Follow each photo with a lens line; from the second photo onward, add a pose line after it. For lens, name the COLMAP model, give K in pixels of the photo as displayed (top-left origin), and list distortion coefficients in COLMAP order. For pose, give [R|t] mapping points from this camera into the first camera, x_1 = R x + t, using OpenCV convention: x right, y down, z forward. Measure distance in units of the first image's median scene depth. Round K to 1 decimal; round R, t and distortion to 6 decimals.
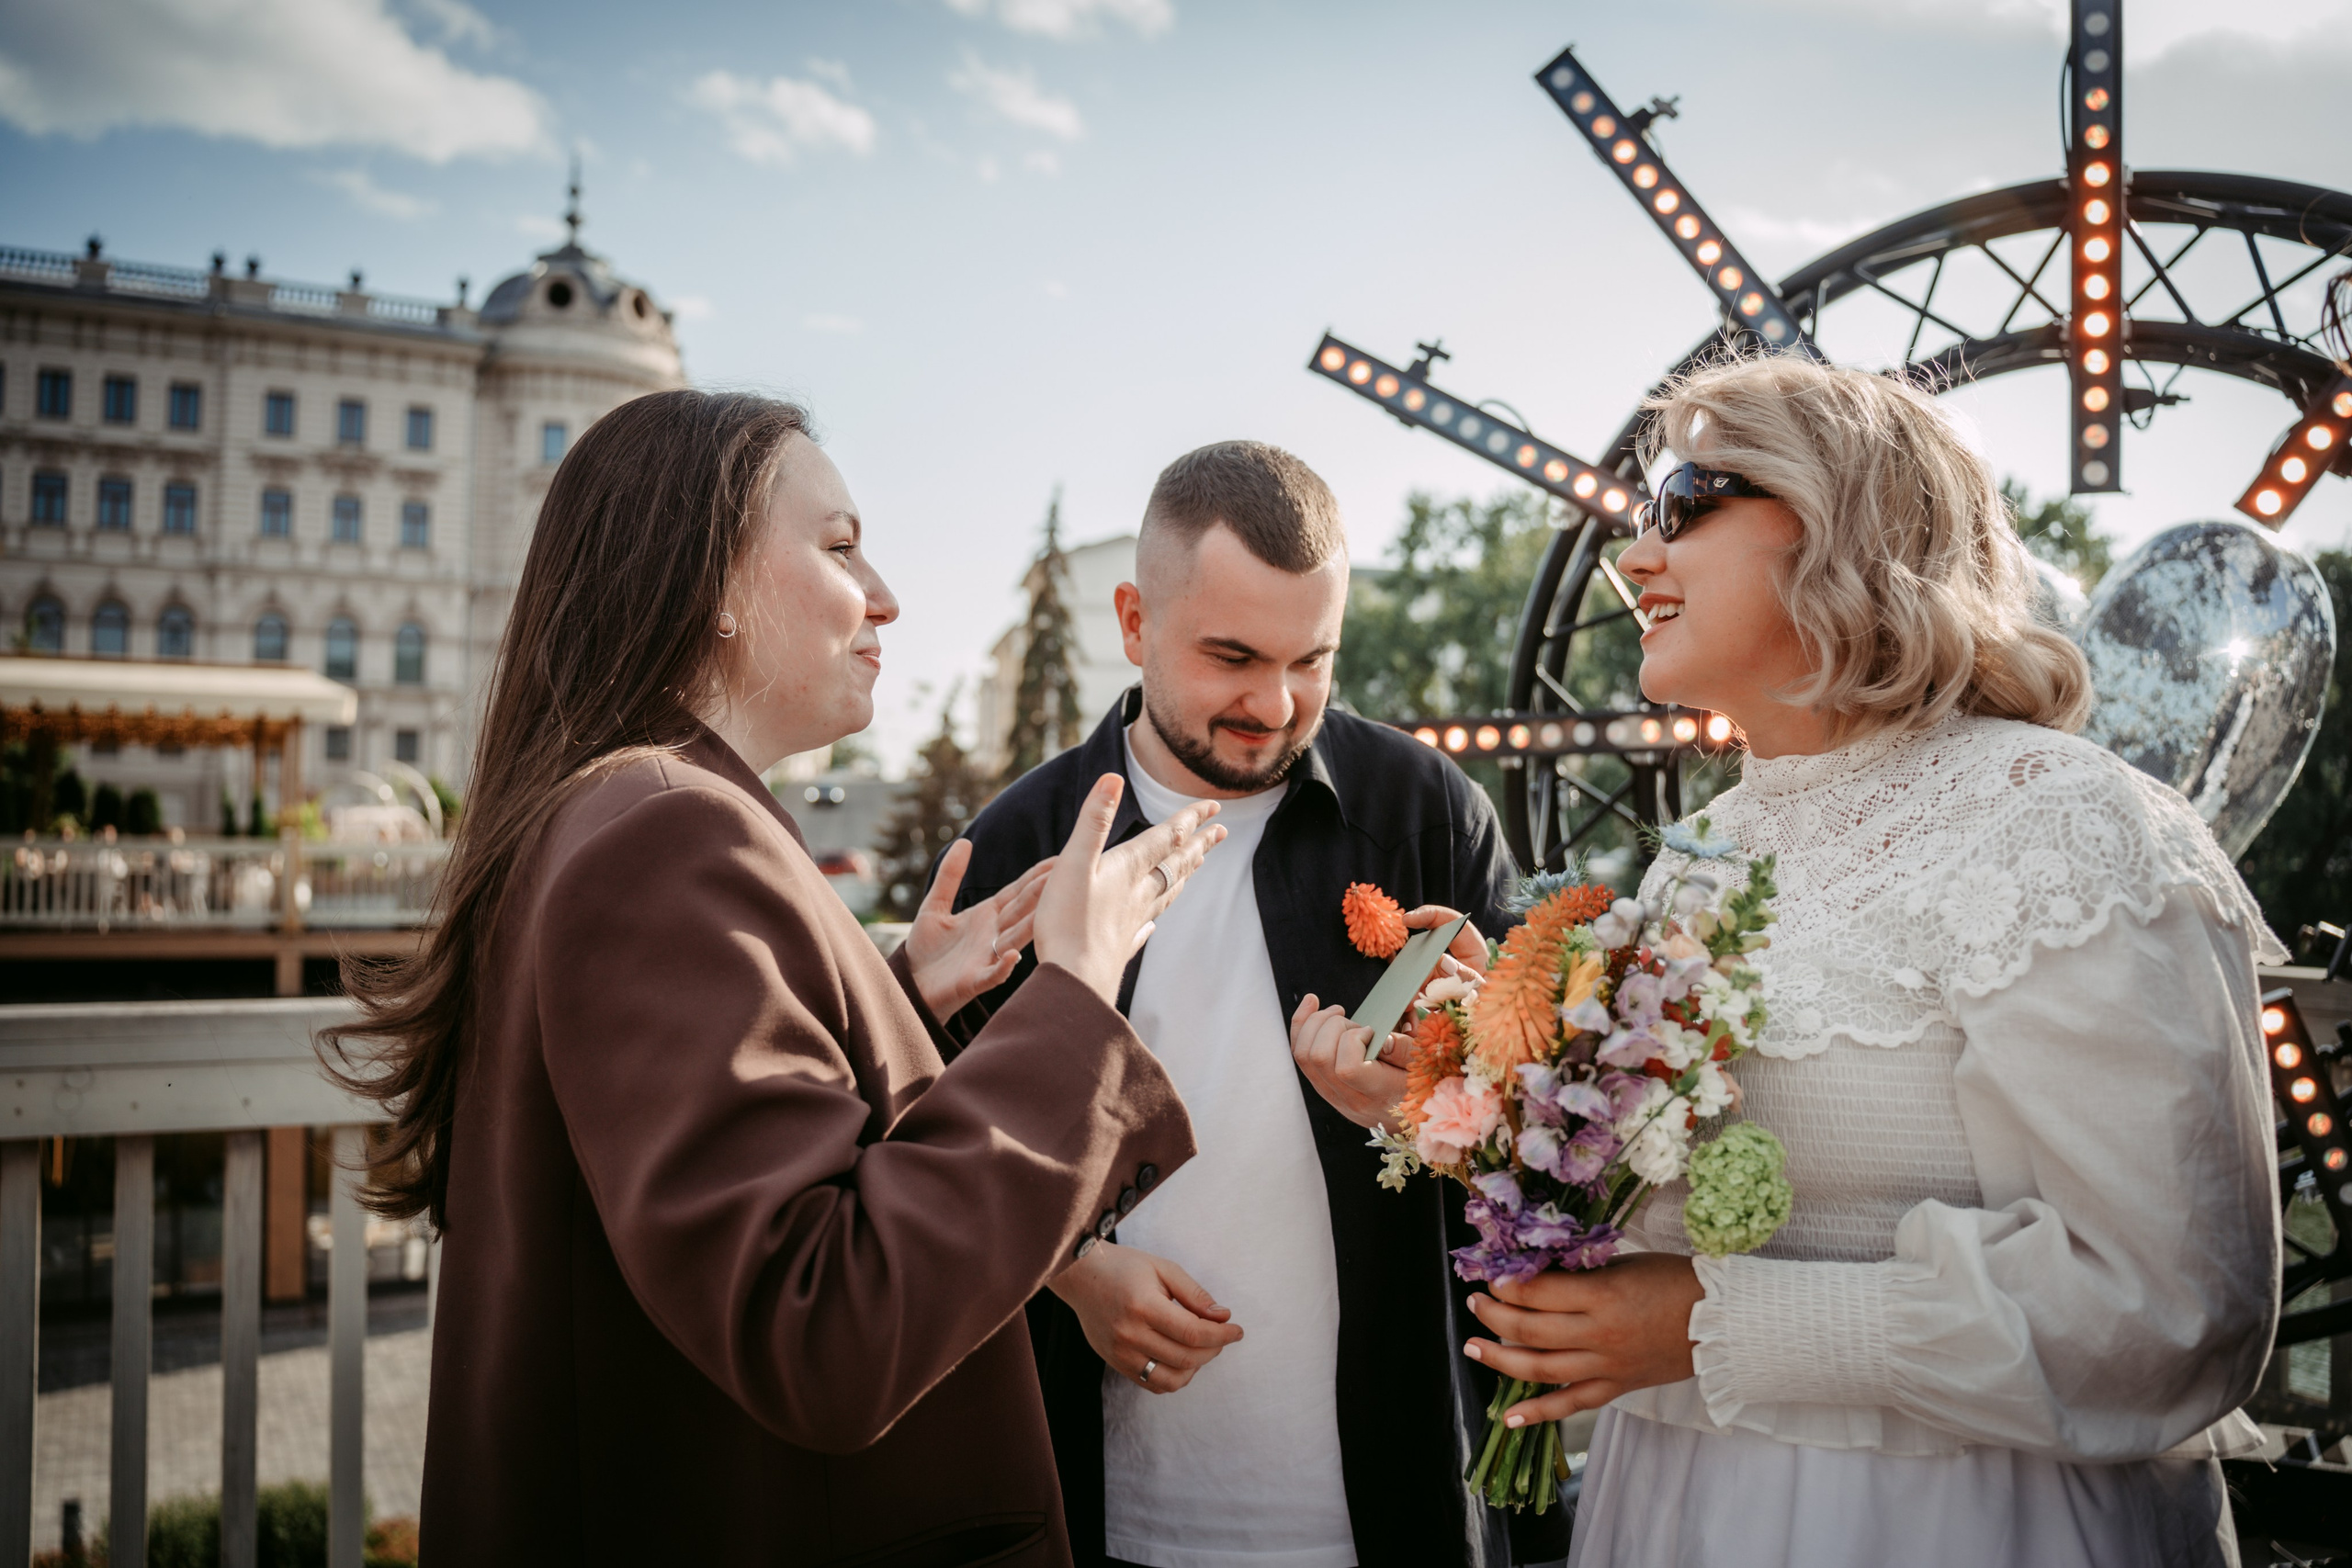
lens RADIAL K [[1910.2, 0, 1176.0], [0, 1910.2, 784.0], [0, 0, 1]] dist [-0.096803, 0.065905]
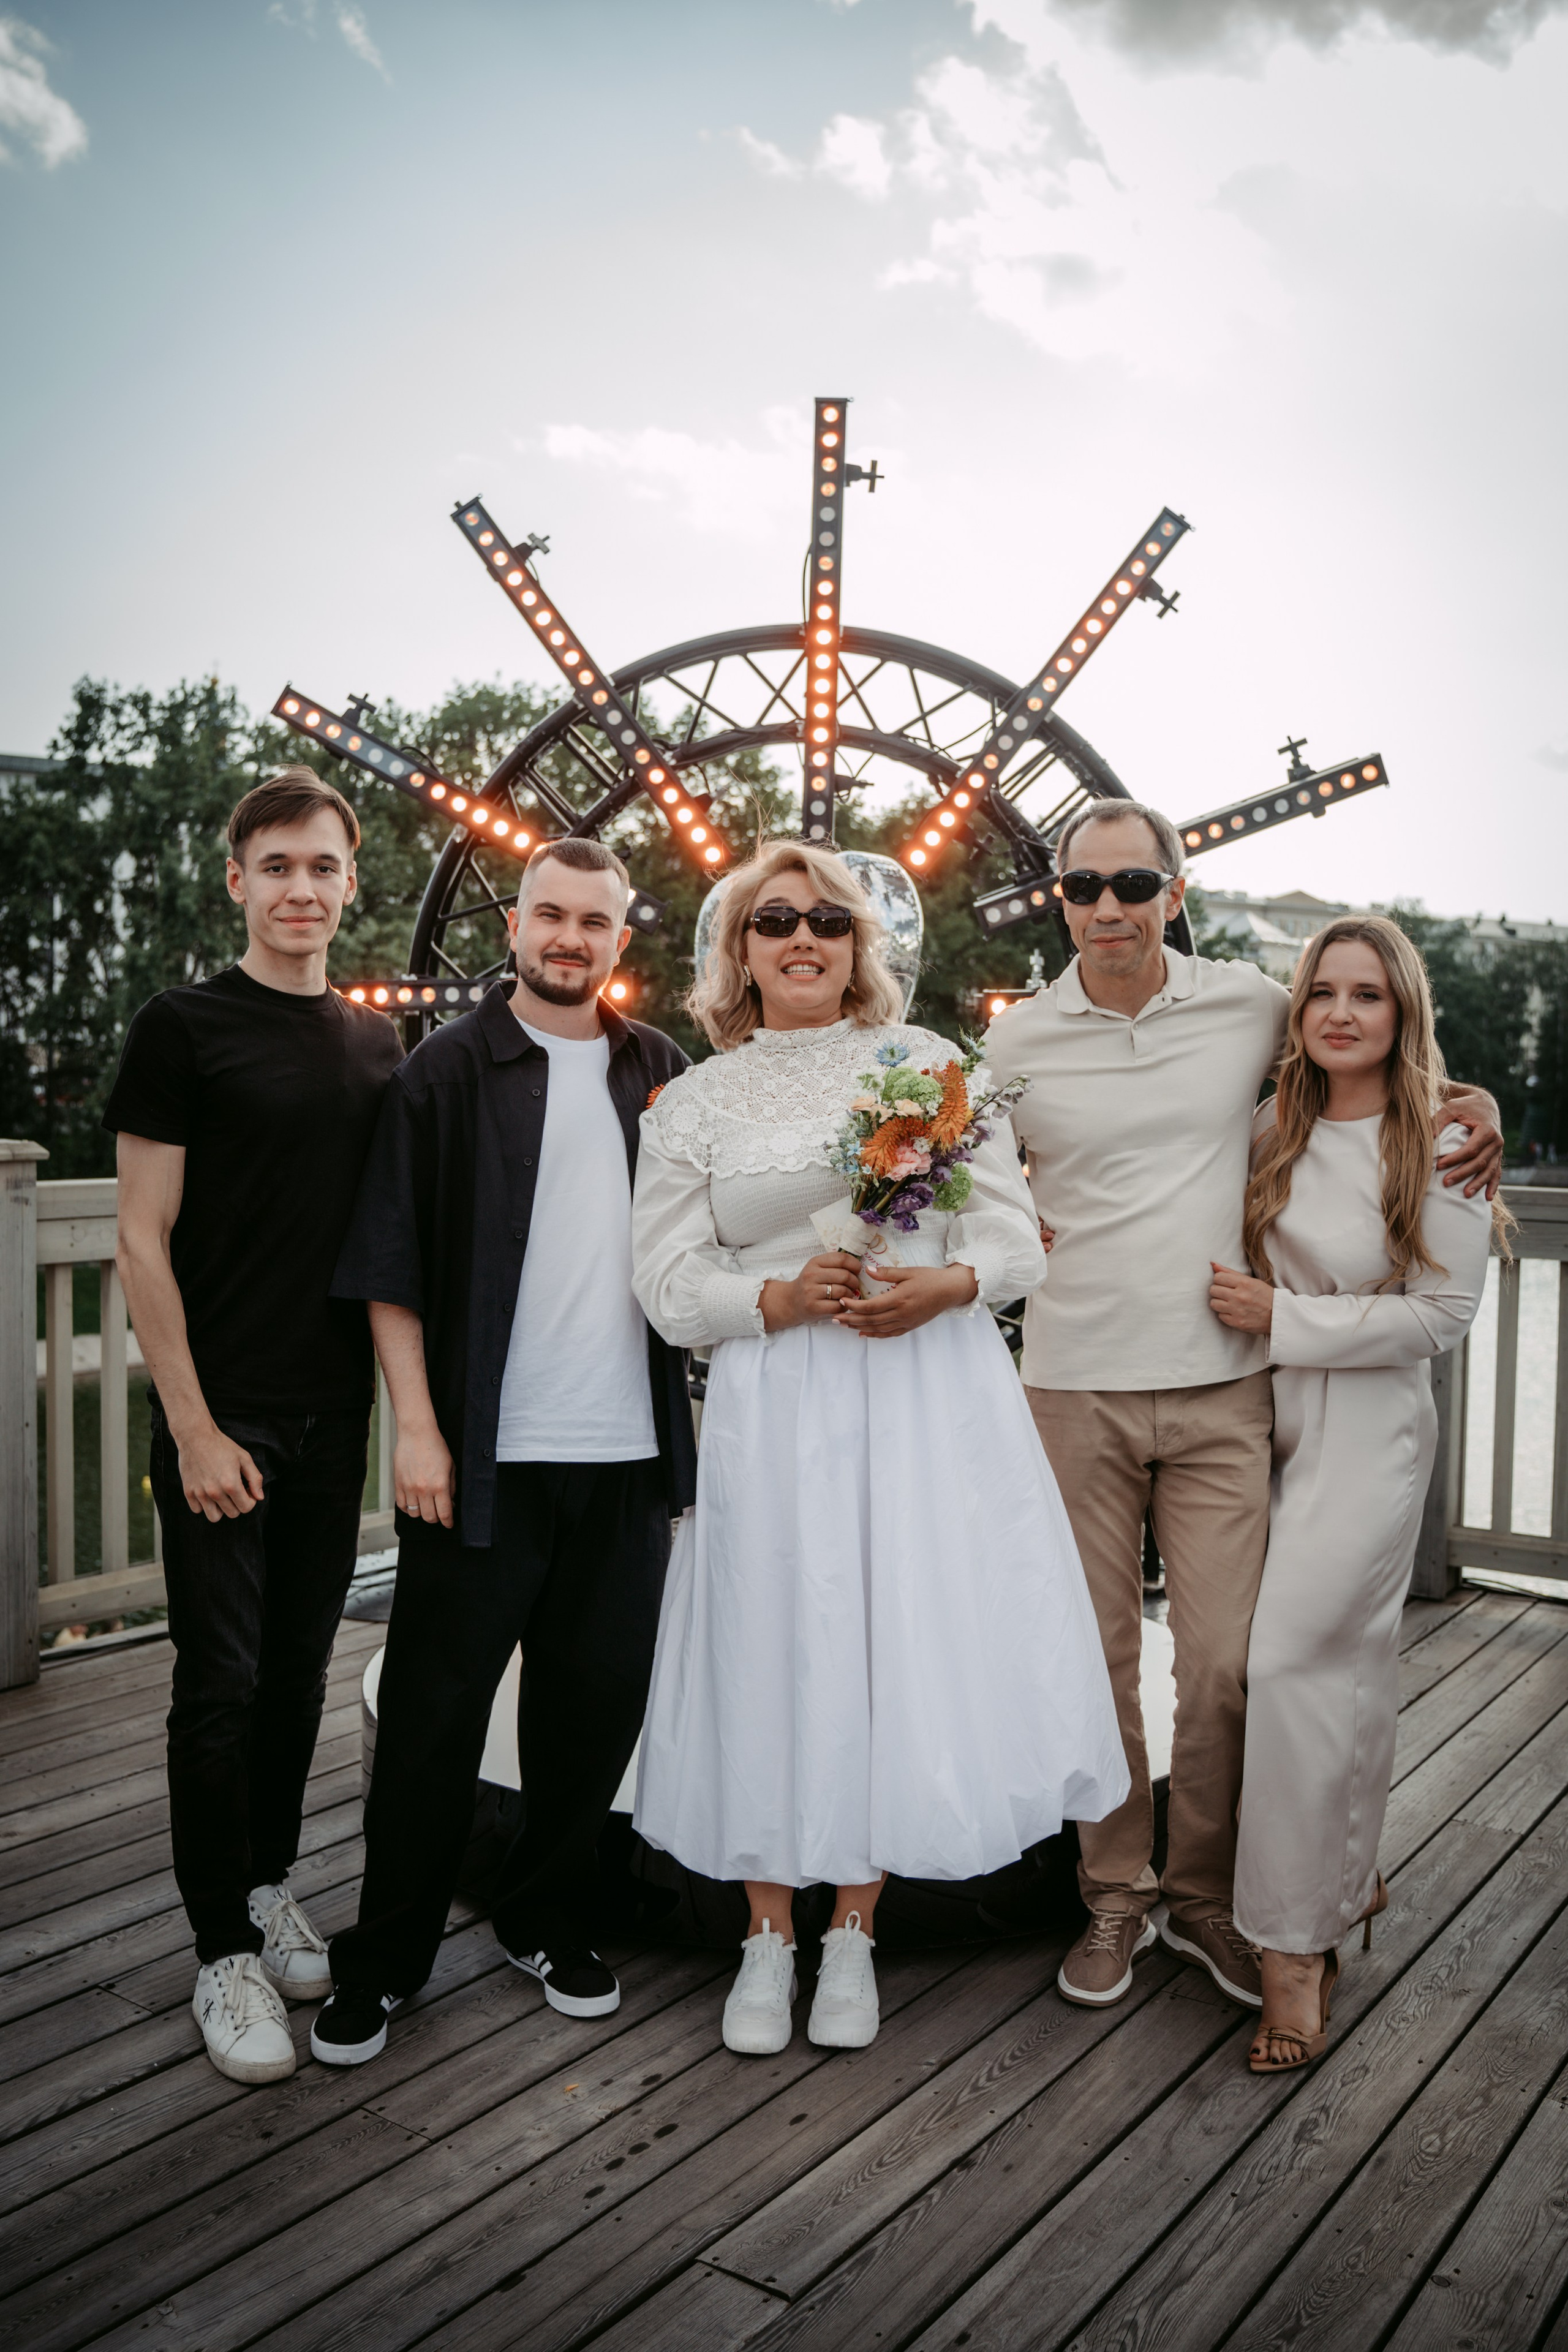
lens RADIAL K [[2132.0, 0, 746.5], [0, 2132.0, 1133.0], [0, 0, 1]] dist [-0.109591, 0.087224]
pose [[0.899099, -0.016409, 0.437438, -0.297487], [-0.011714, 0.998037, 0.061514, -0.023431], [-0.437589, -0.060431, 0.897142, -0.503284]]
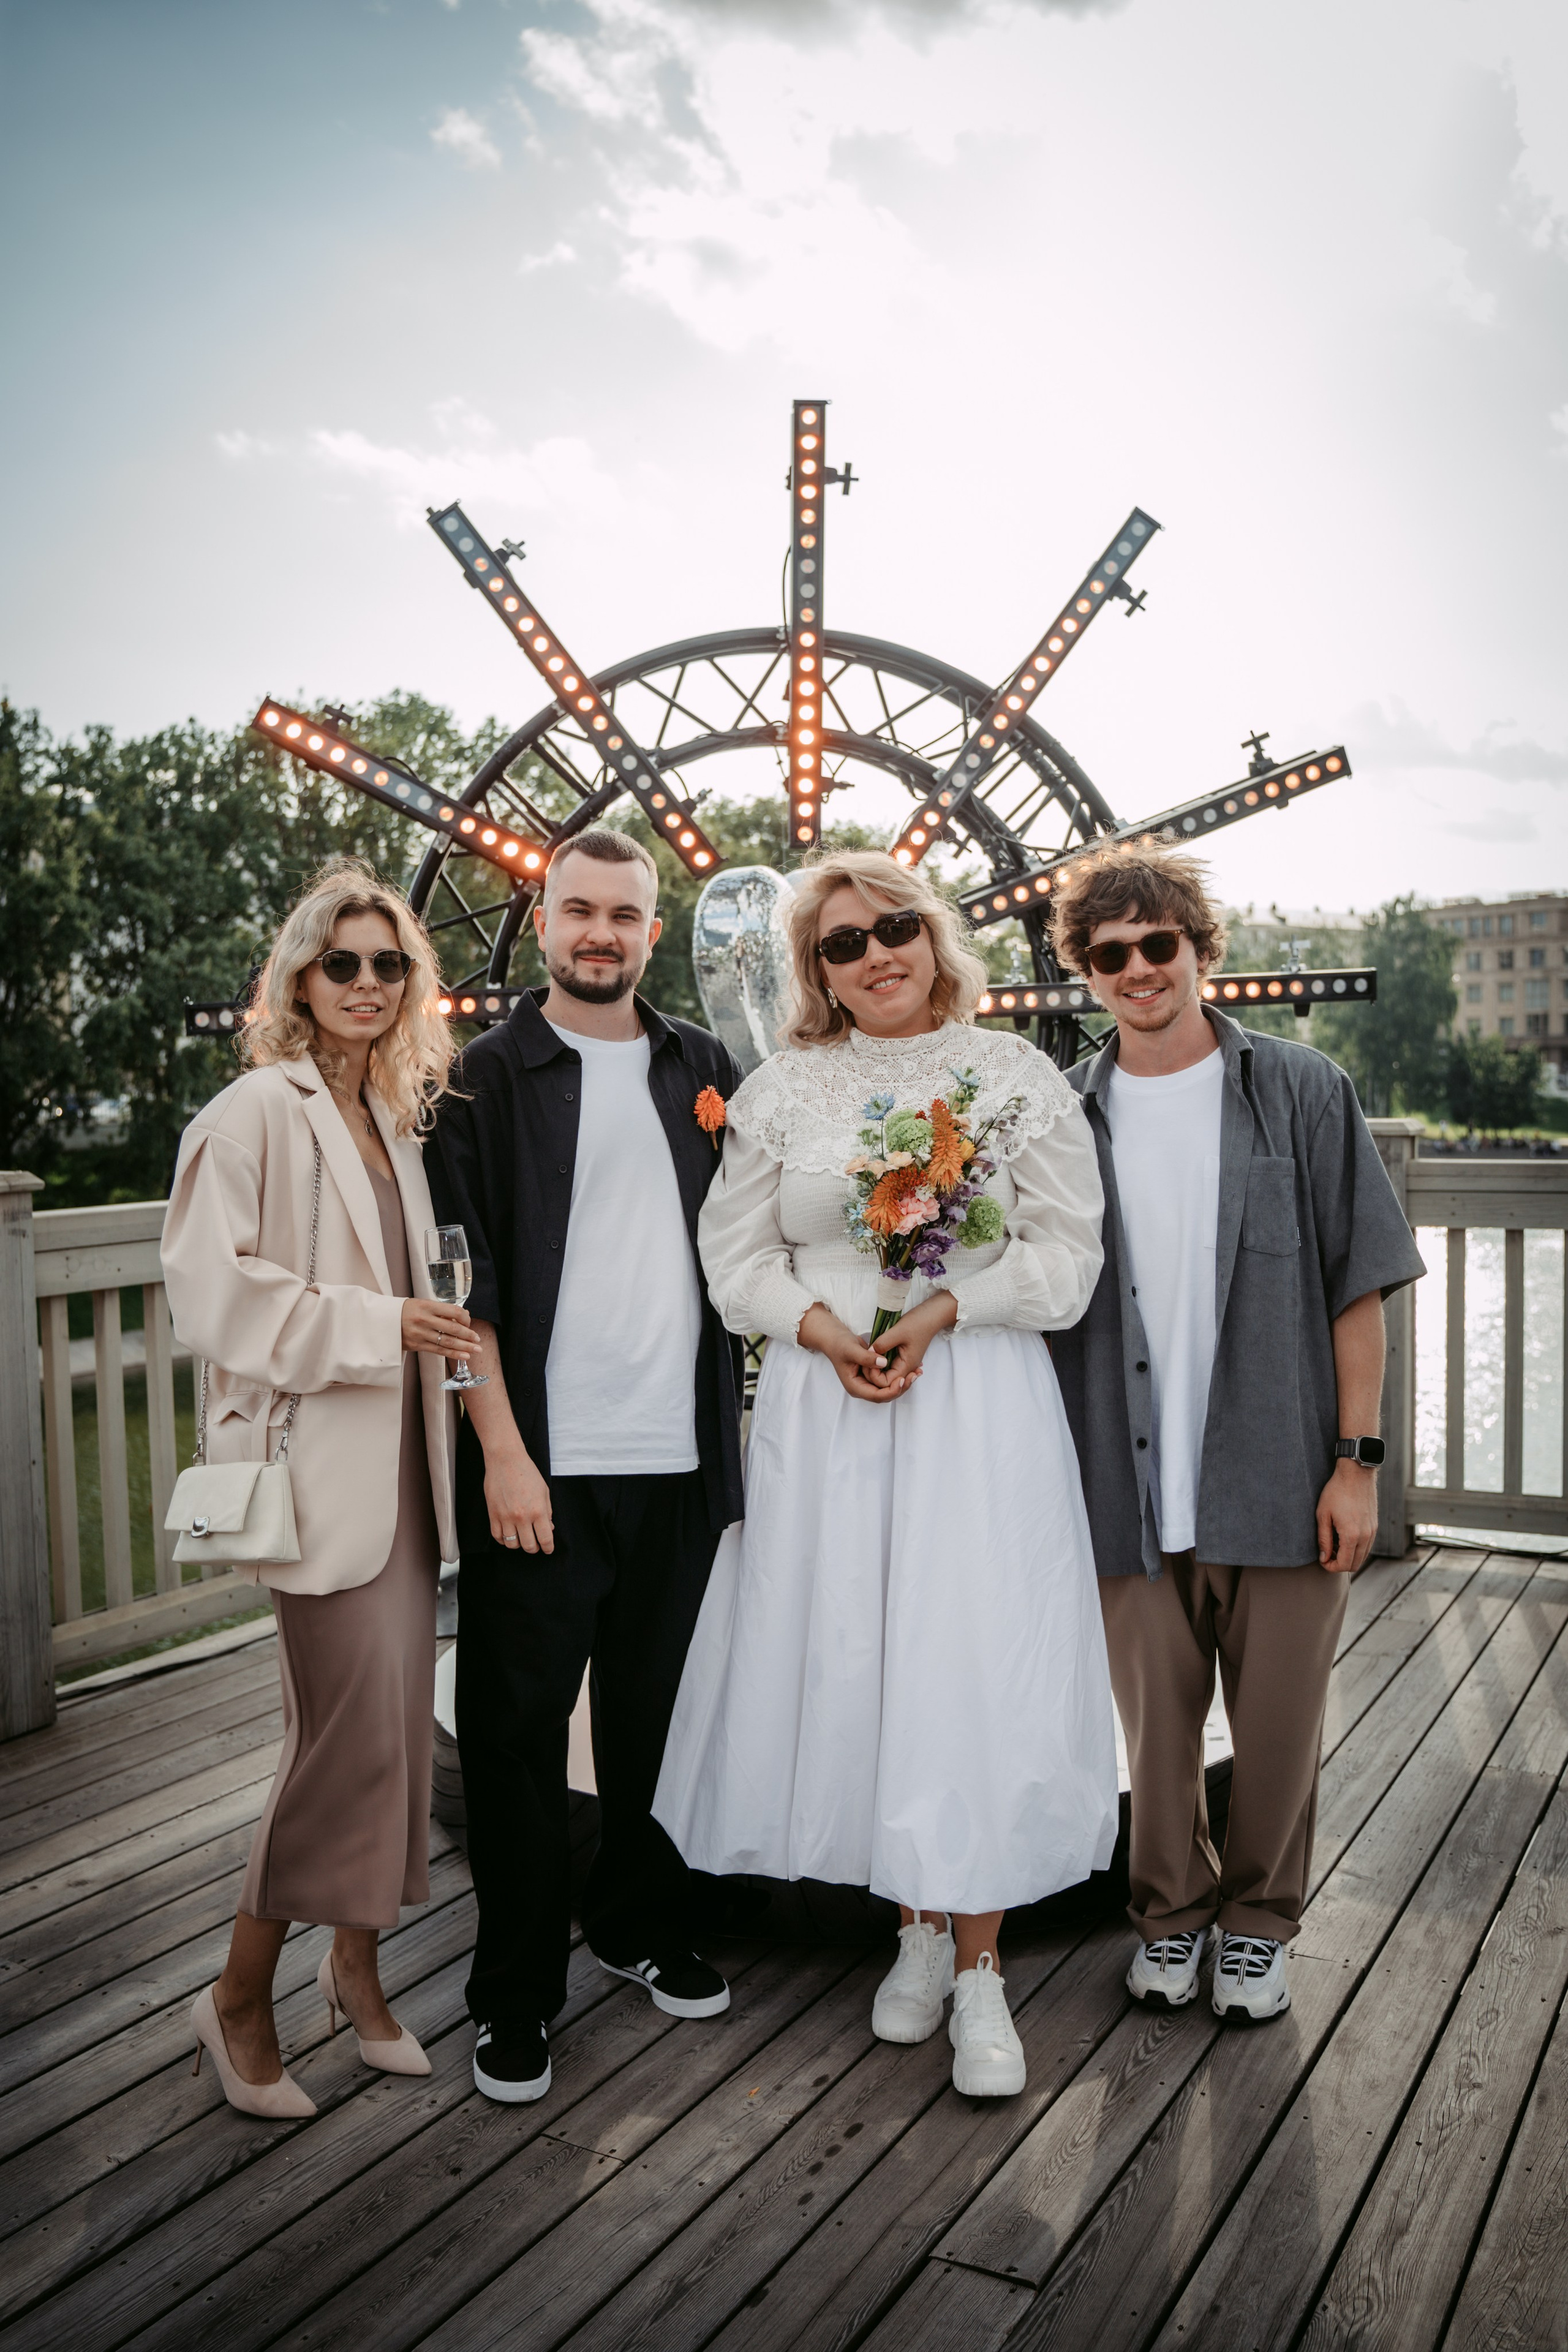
lens RADIAL K [[2074.7, 0, 735.5], [0, 2074.7, 1181.1], [0, 0, 1]] dist [-0.106779, 0.079979]
pose [[0.849545, -0.060912, 0.523987, -0.426249], [0.019377, 0.996244, 0.084394, -0.022811], [-0.527159, -0.061544, 0.847535, -0.396005]]
